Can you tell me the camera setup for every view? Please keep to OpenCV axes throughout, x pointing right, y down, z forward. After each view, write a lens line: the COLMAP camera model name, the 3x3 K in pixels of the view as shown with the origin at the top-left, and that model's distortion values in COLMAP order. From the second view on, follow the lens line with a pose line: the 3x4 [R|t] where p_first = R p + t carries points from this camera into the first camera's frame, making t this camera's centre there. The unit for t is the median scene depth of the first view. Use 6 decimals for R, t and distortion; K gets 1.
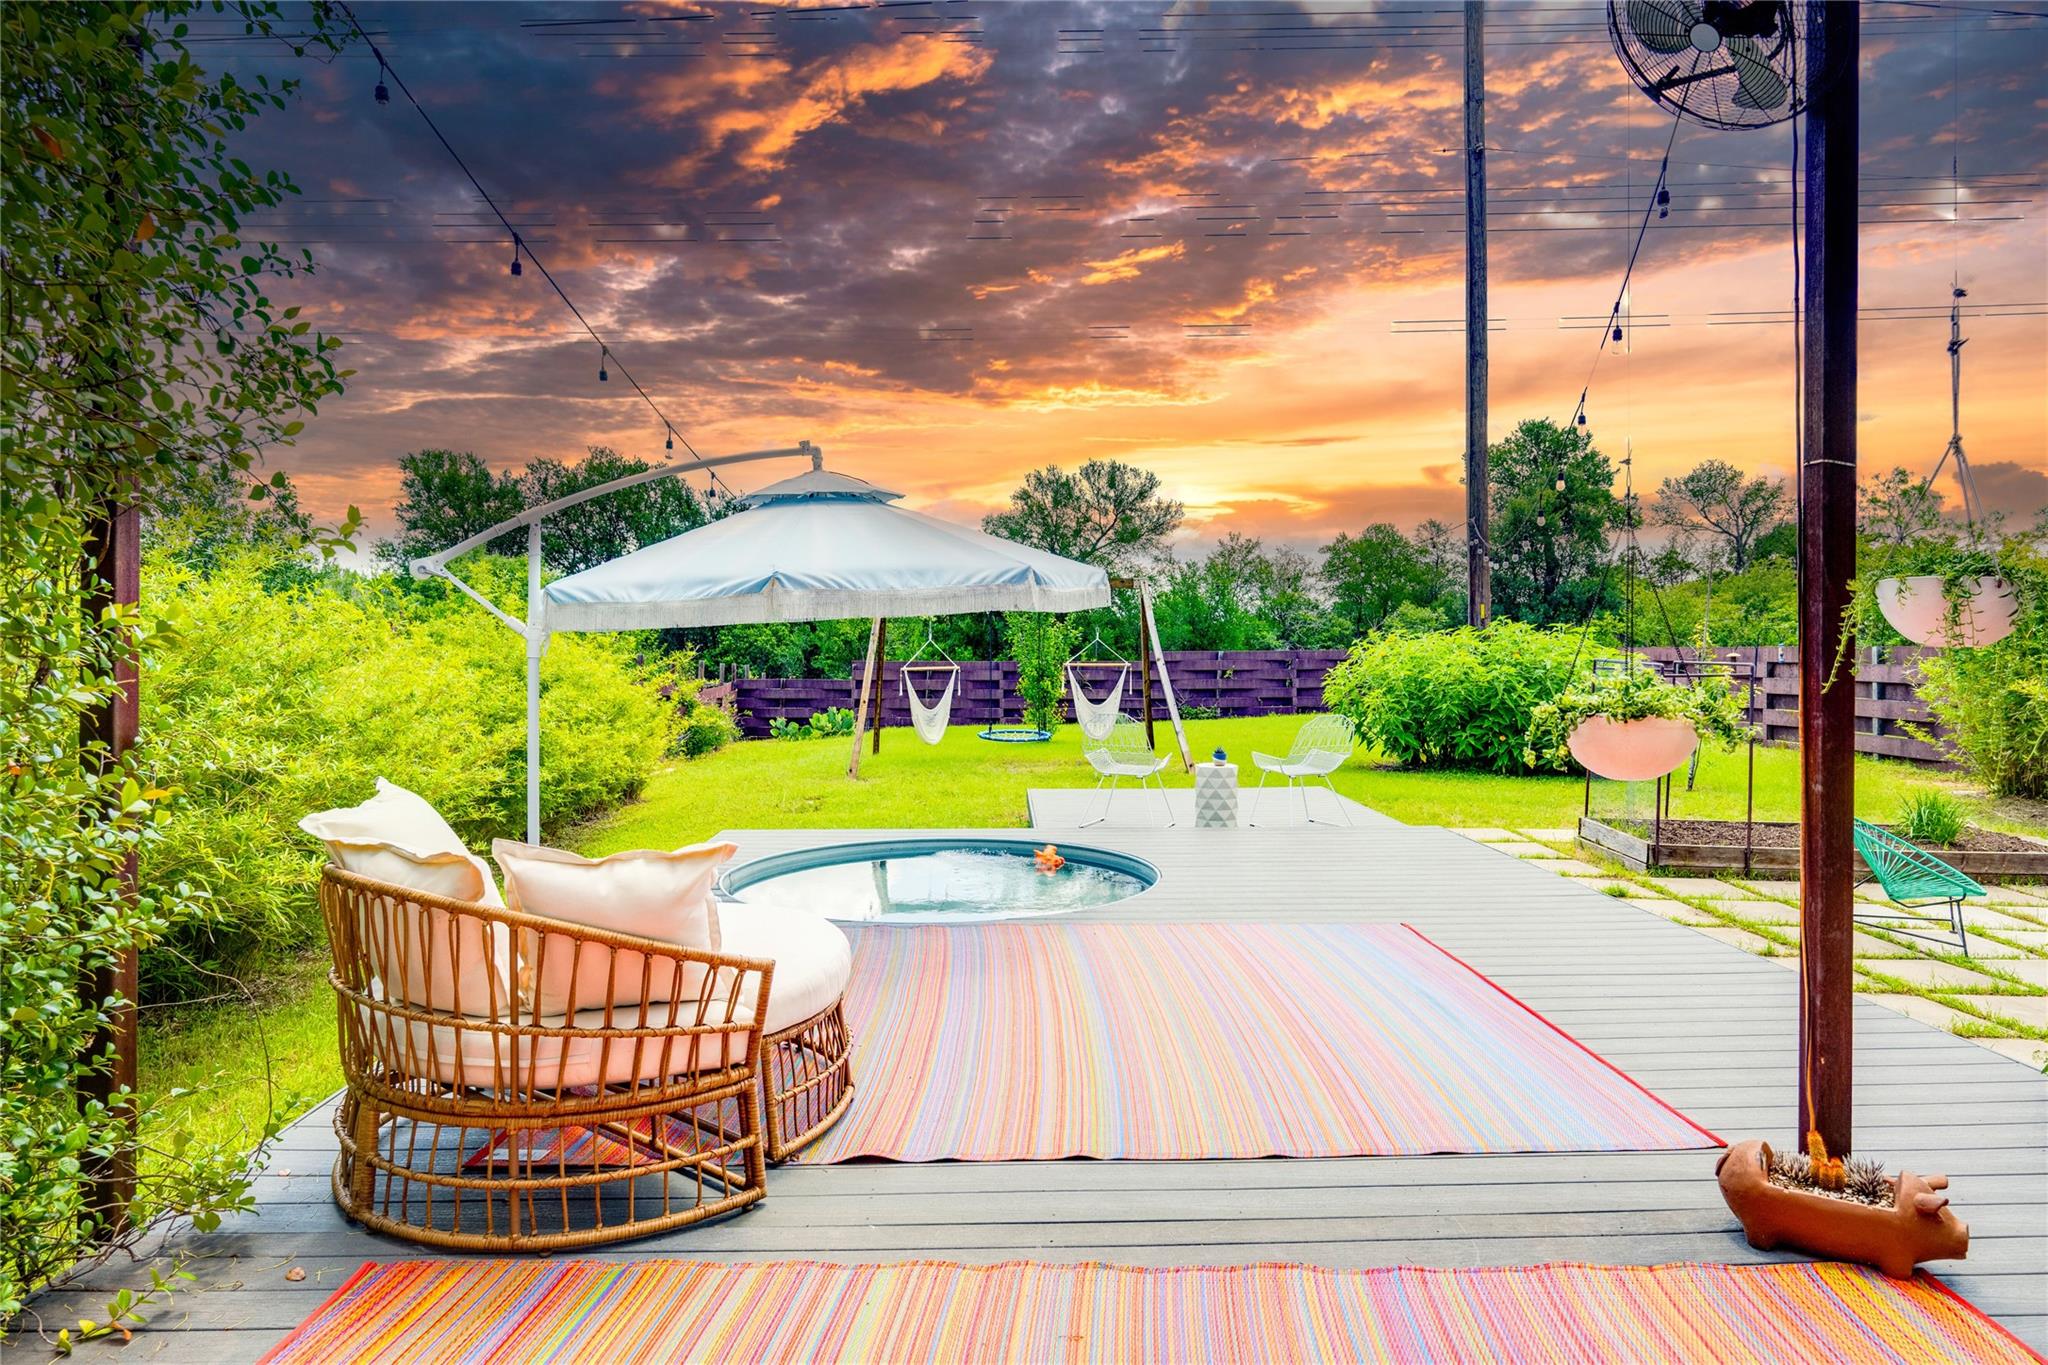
lens RADIAL K [[1186.7, 0, 1063.8], [0, 1186.7, 644.7], [0, 0, 1]] dist [0.000846, -0.000313]
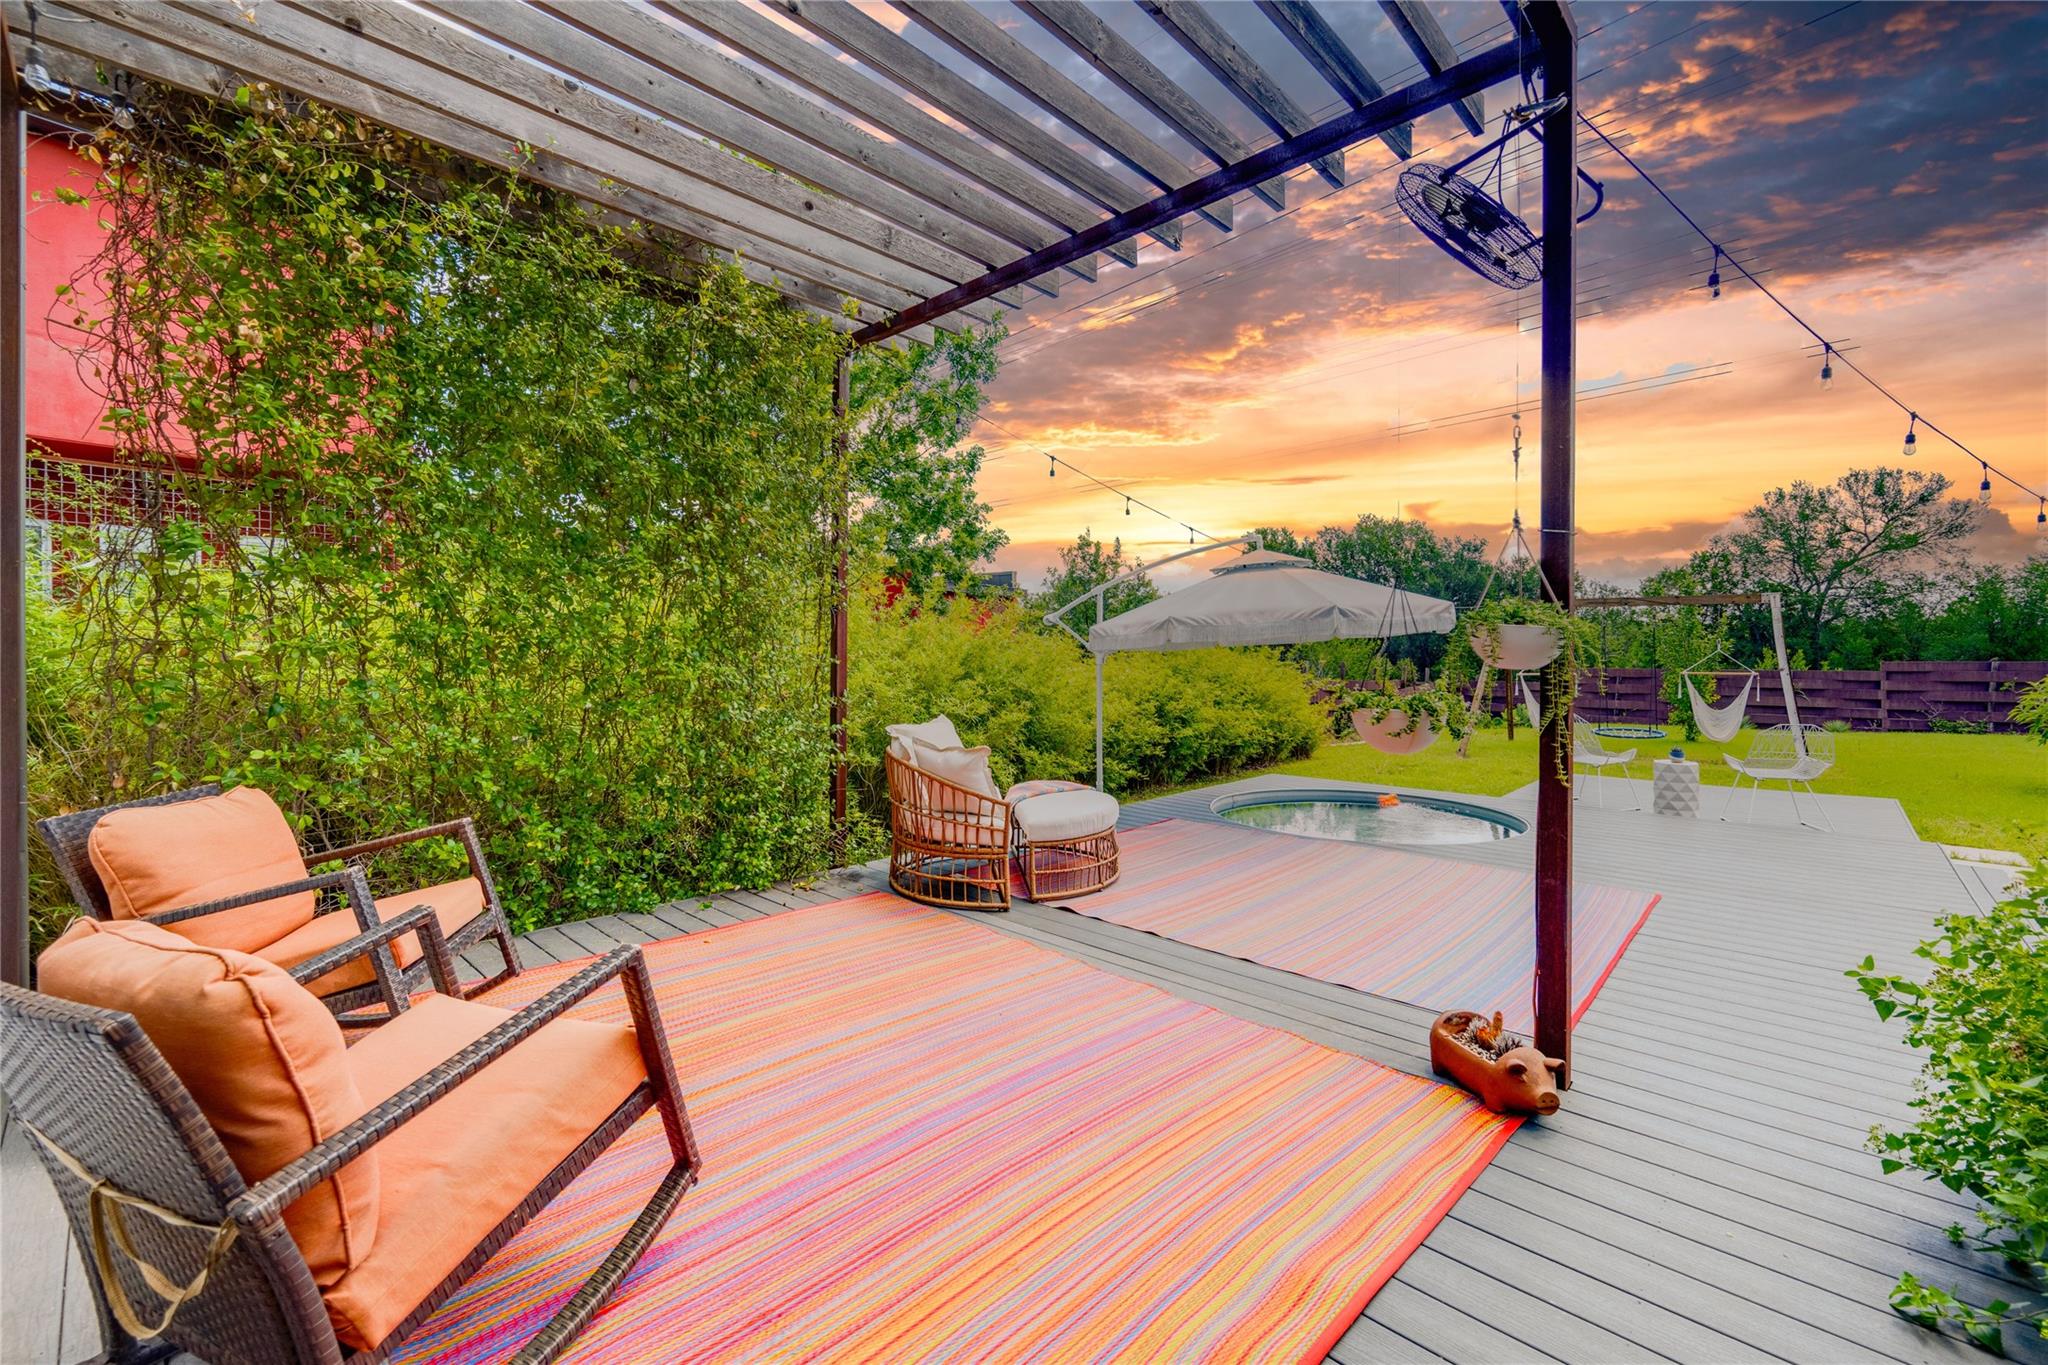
lens RADIAL K [[855.9, 0, 1027.0], [0, 855.9, 662.7], [0, 0, 1]] dist [-0.000232, -0.000225]
pose [[0.702244, 0.008232, -0.711889, 0.163091], [-0.000050, 0.999934, 0.011514, -0.002628], [0.711937, -0.008050, 0.702198, -0.018170]]
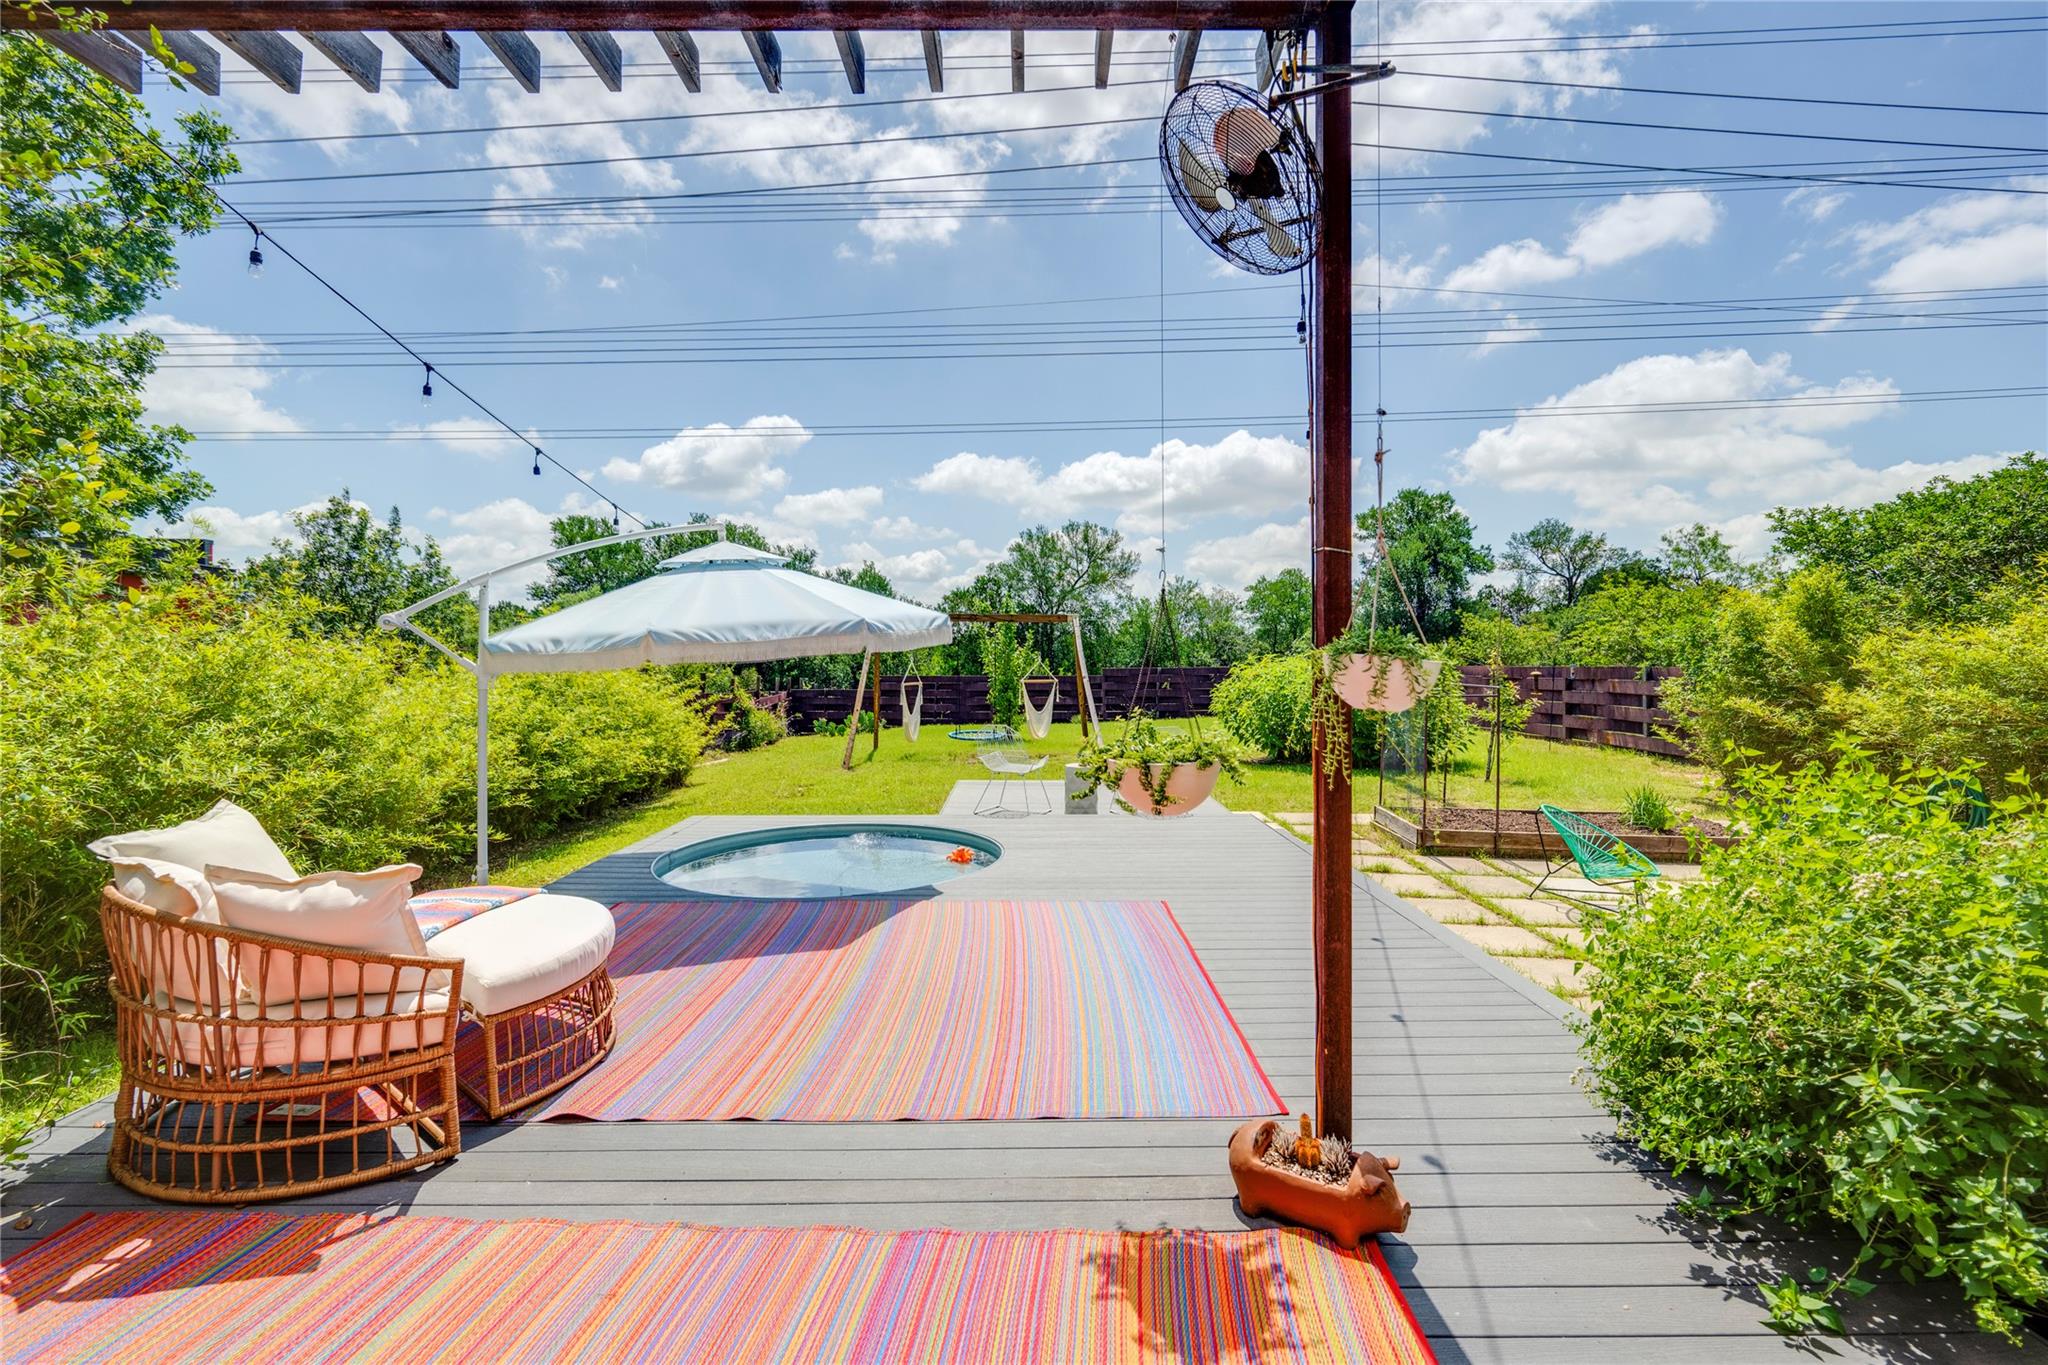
lens RADIAL K [[898.7, 0, 1044.5], [0, 898.7, 647.9], [0, 0, 1]] dist [0.000034, -0.000157]
pose [[0.999658, -0.001077, -0.026138, 0.067229], [0.000743, 0.999918, -0.012790, -0.007706], [0.026150, 0.012766, 0.999577, 0.015159]]
